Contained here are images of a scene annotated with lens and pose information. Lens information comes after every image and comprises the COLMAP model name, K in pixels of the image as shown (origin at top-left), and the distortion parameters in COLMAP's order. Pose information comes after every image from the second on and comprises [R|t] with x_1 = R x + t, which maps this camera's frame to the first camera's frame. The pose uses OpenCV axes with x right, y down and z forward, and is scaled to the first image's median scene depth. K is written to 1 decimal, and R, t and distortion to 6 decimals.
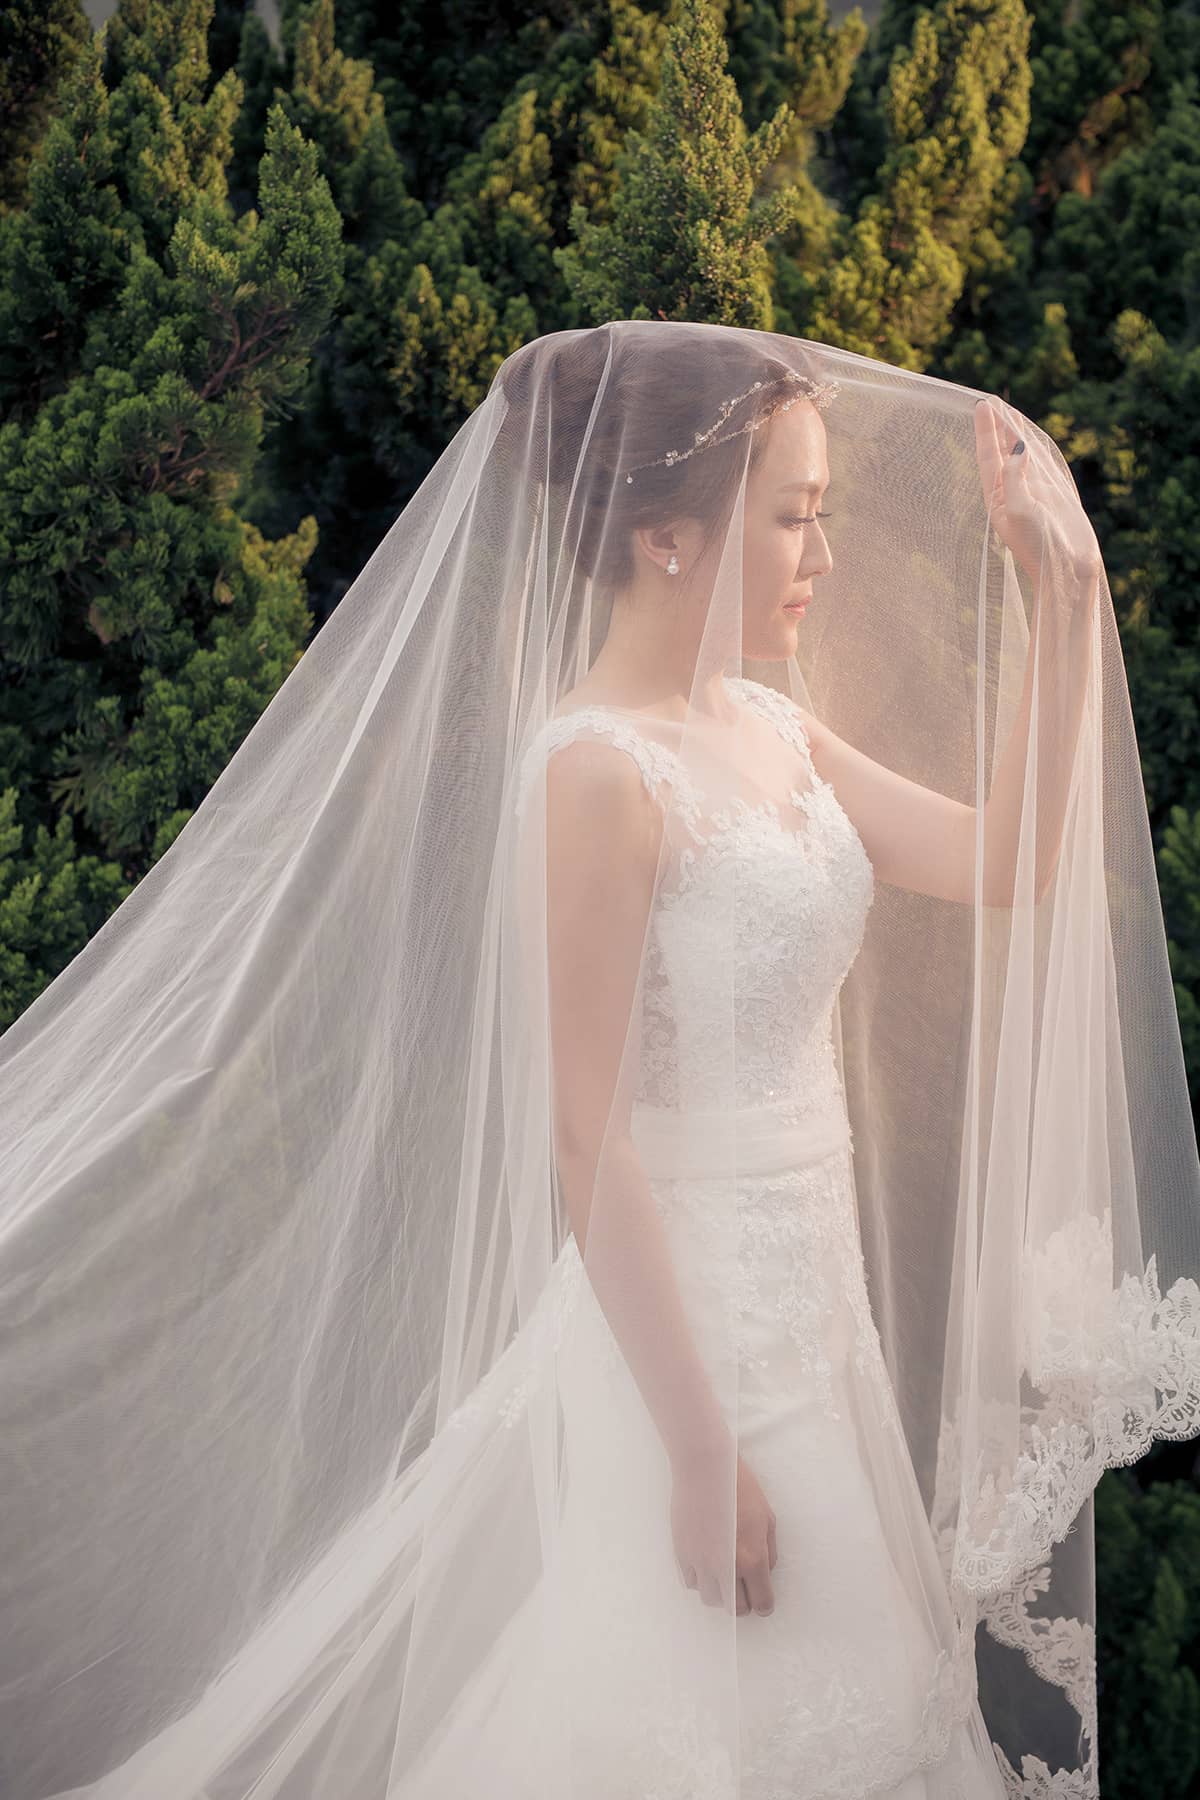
lens RADIAL K [[2485.8, 0, 592.5], [0, 2485.8, 900.4], [0, 0, 1]] dist [-0.020652, 0.000000]
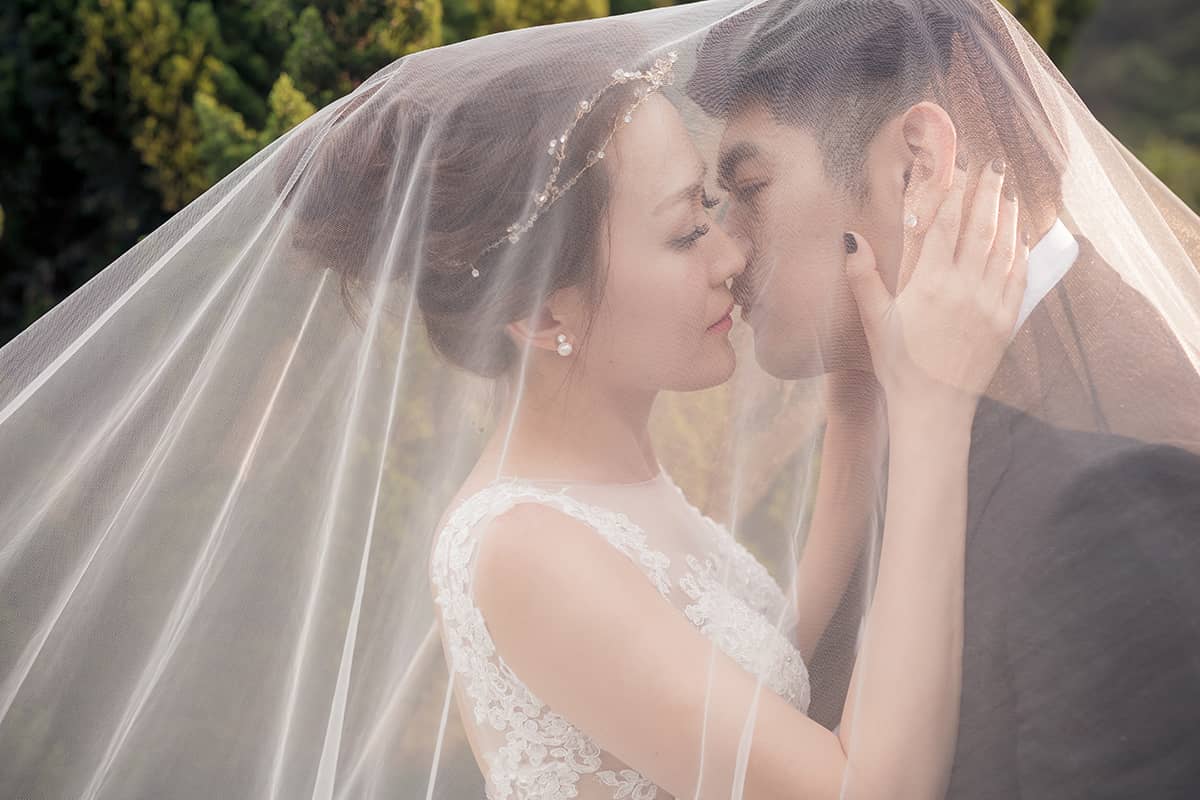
lens RADIAL K [[1657.2, 0, 600.0], [0, 1657.2, 400.2], [0, 0, 1]] dist [-0.020652, 0.000000]
pose [[0.990227, 0.009500, 0.139141, 0.042029], [-0.003404, 0.999026, -0.043991, -0.044471], [-0.139423, 0.043088, 0.989295, 0.288430]]
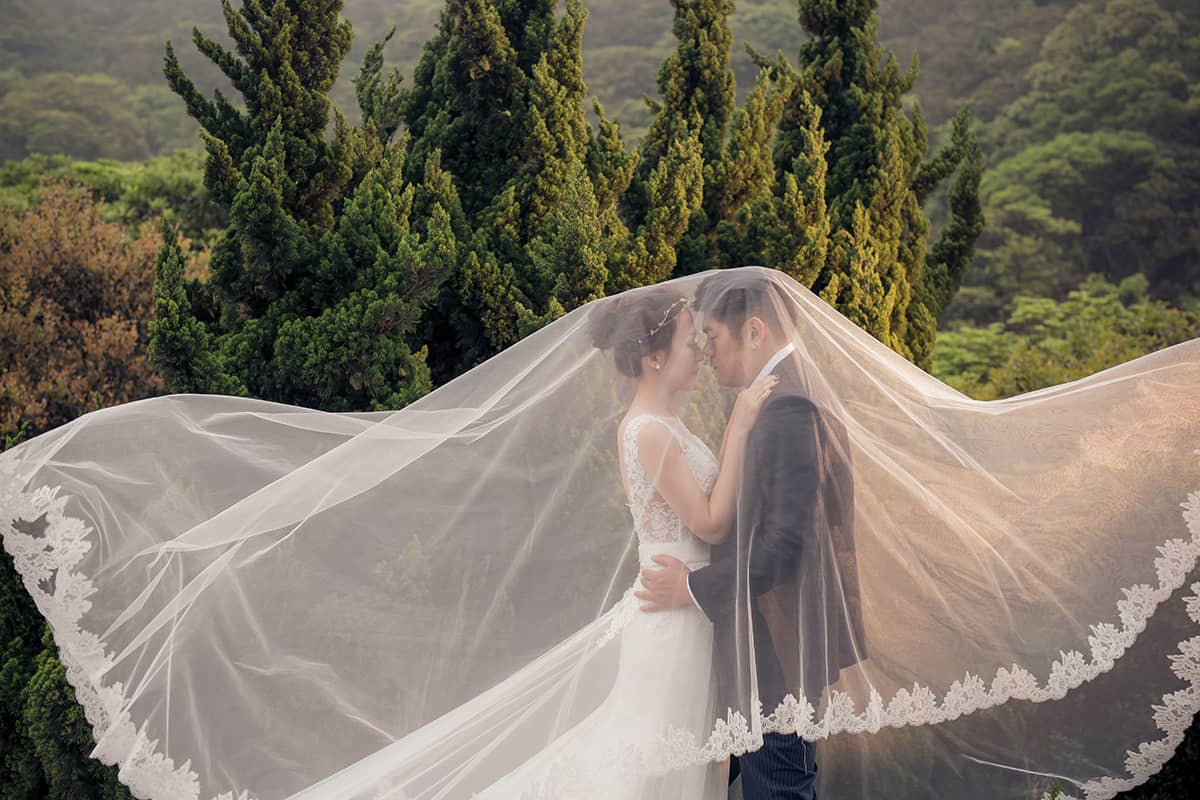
lens RADIAL K [[1657.2, 0, 601.1], [0, 1657.2, 399.7], [0, 0, 1]] dist [-0.020652, 0.000000]
pose [[0.995569, 0.016725, 0.092534, -0.092453], [-0.004956, 0.992019, -0.125990, 0.120192], [-0.093902, 0.124973, 0.987706, -0.723423]]
